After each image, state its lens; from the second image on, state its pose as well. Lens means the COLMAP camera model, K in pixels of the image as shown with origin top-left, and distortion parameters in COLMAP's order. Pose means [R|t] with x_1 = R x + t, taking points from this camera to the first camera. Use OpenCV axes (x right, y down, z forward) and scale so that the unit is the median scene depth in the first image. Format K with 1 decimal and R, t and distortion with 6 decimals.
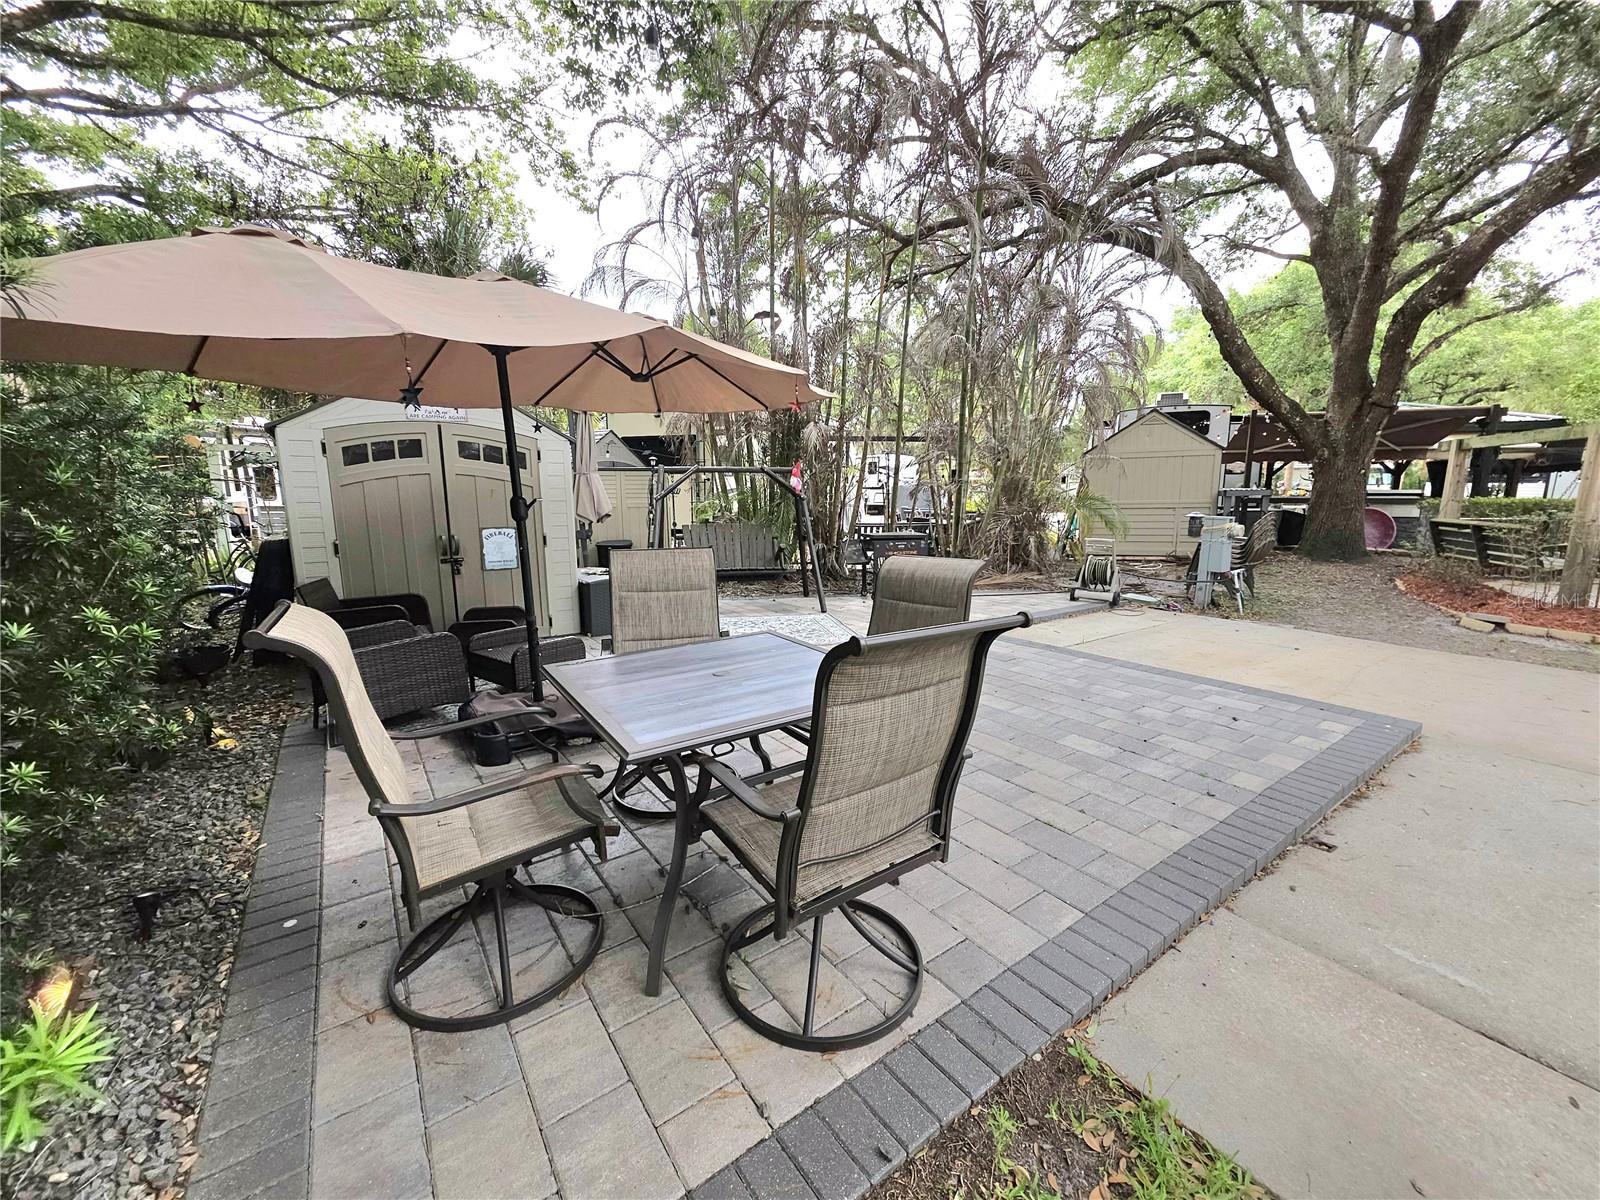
lens RADIAL K [[635.8, 0, 803.0], [0, 635.8, 607.0], [0, 0, 1]] dist [0.000182, 0.000016]
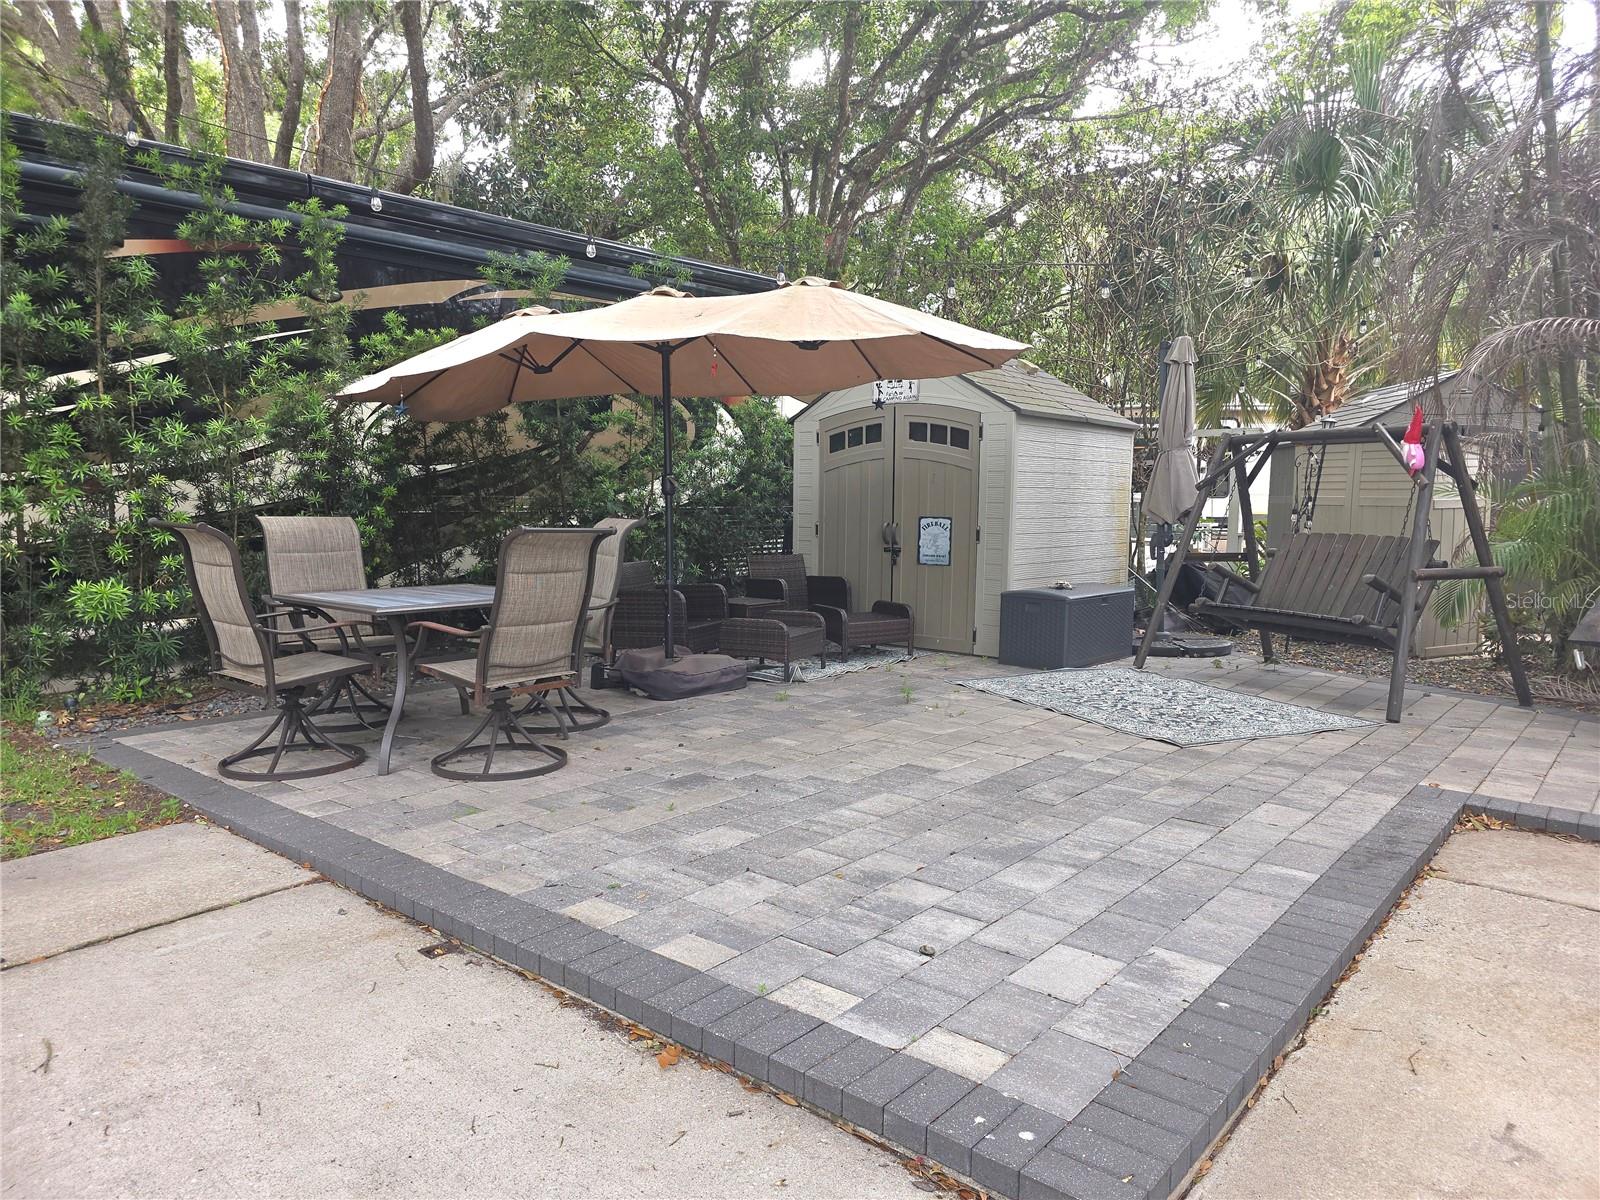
lens RADIAL K [[1078.6, 0, 800.7], [0, 1078.6, 602.3], [0, 0, 1]] dist [0.052530, -0.044859]
pose [[0.249795, 0.099870, -0.963135, 1.115887], [-0.178468, 0.982375, 0.055579, -0.072861], [0.951710, 0.158006, 0.263216, 0.556778]]
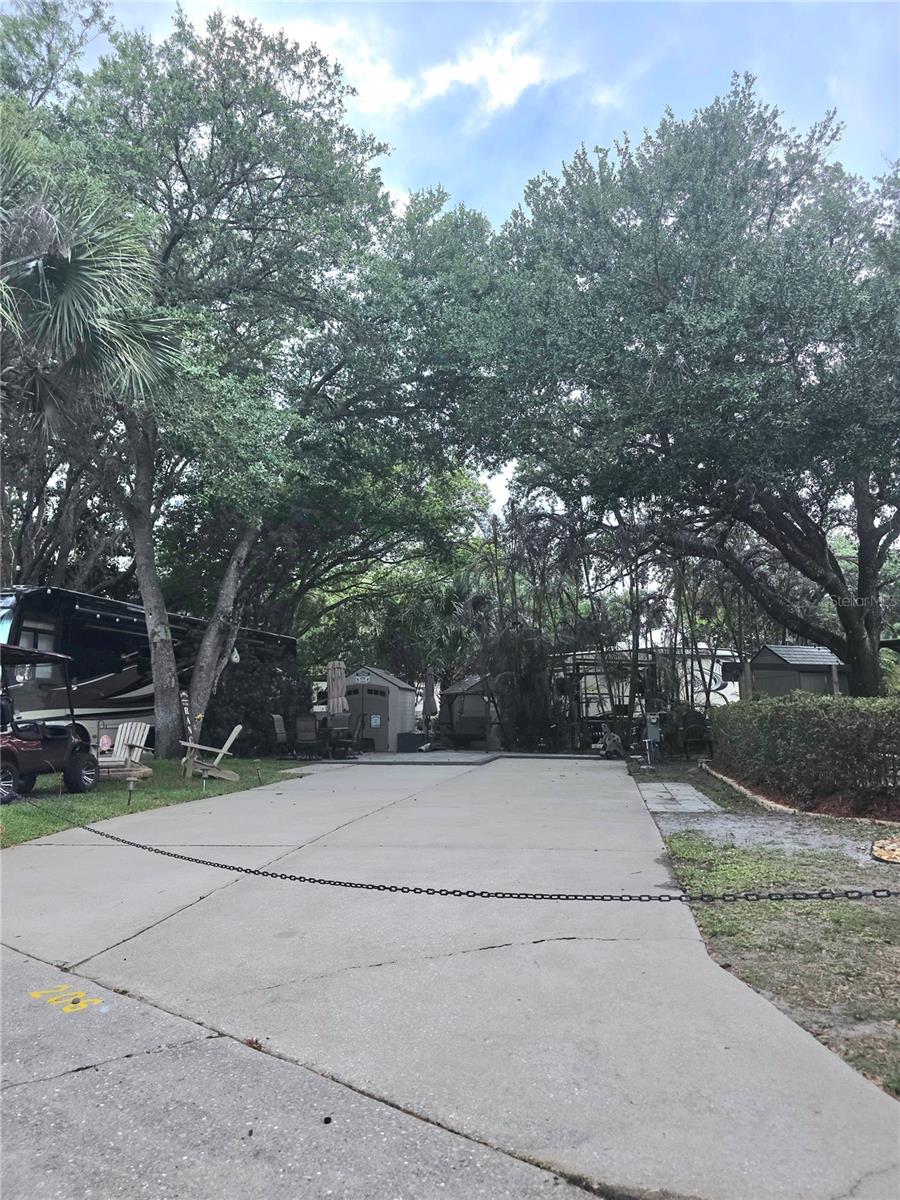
lens RADIAL K [[809.0, 0, 453.2], [0, 809.0, 601.9], [0, 0, 1]] dist [0.052530, -0.044859]
pose [[0.689858, -0.094095, -0.717804, 3.459121], [-0.120608, 0.962723, -0.242113, 0.332218], [0.713828, 0.253596, 0.652793, -1.923522]]
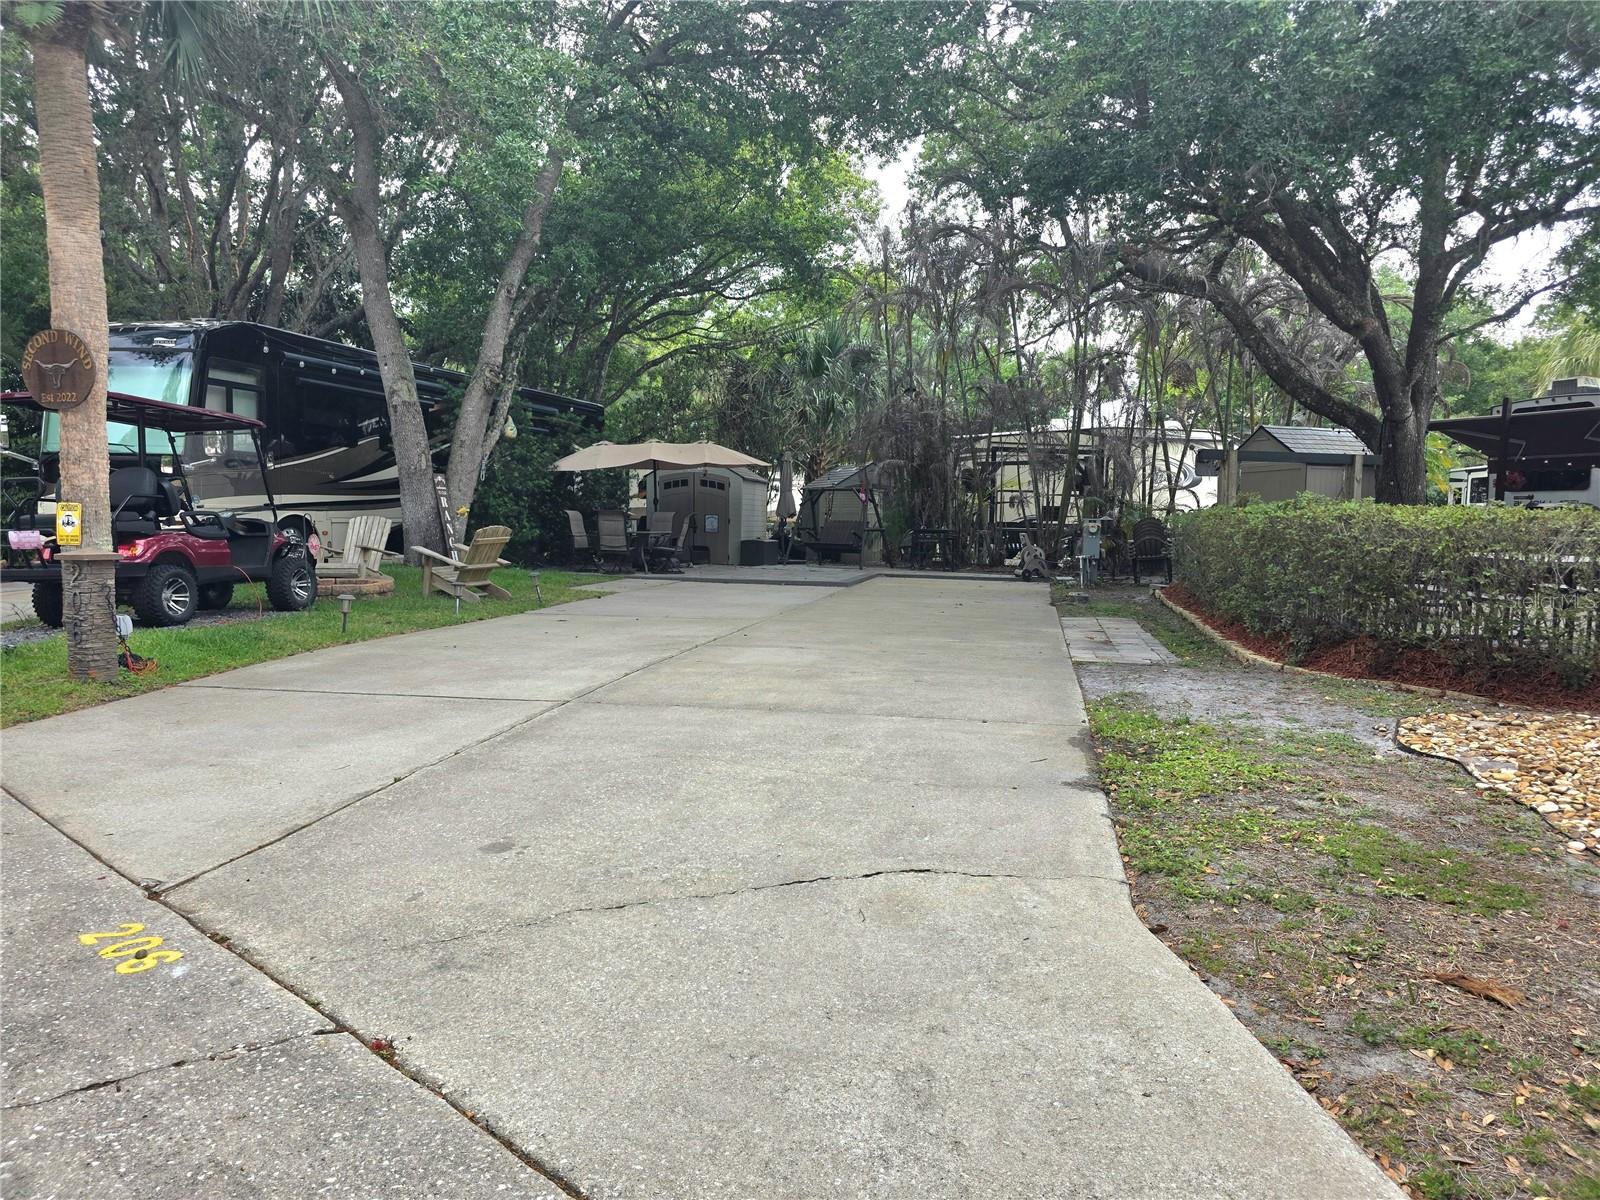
lens RADIAL K [[1078.6, 0, 802.2], [0, 1078.6, 598.3], [0, 0, 1]] dist [0.052530, -0.044859]
pose [[0.670646, 0.078144, -0.737650, 3.368556], [-0.143781, 0.989270, -0.025921, 0.295107], [0.727710, 0.123444, 0.674685, -1.761925]]
